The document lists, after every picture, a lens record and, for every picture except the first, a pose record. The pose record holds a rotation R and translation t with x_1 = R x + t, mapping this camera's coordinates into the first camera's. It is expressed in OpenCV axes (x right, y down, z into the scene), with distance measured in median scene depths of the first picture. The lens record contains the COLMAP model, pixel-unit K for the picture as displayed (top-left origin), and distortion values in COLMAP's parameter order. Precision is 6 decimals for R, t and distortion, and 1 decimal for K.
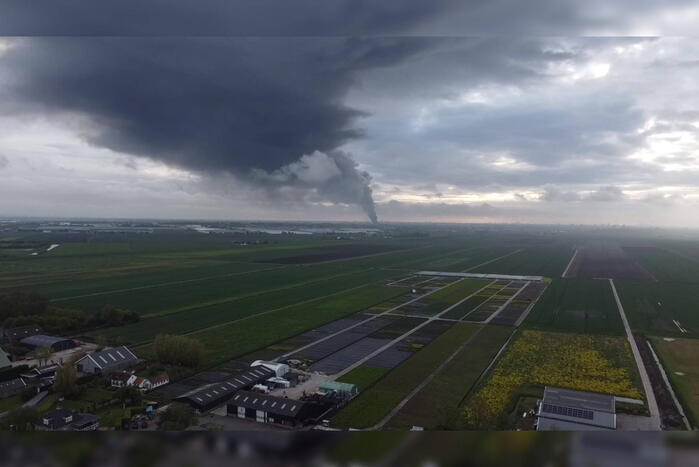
lens RADIAL K [[626.8, 0, 349.5], [0, 626.8, 233.5], [0, 0, 1]] dist [0.000809, -0.001264]
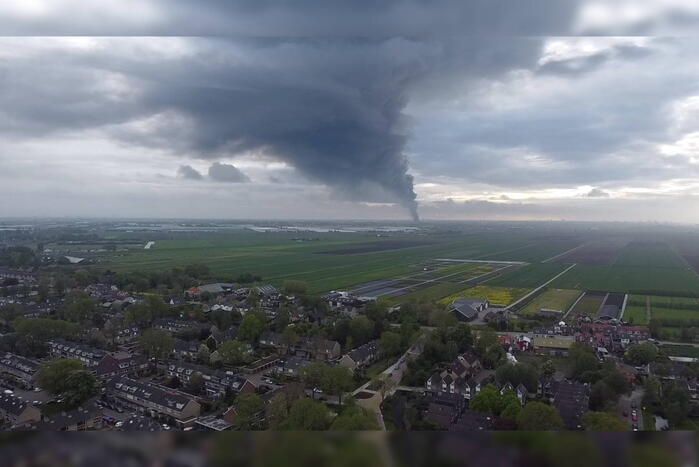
lens RADIAL K [[626.8, 0, 349.5], [0, 626.8, 233.5], [0, 0, 1]] dist [0.000809, -0.001264]
pose [[0.997677, -0.005523, -0.067898, 0.005440], [0.005703, 0.999981, 0.002454, 0.000466], [0.067883, -0.002835, 0.997689, -0.113920]]
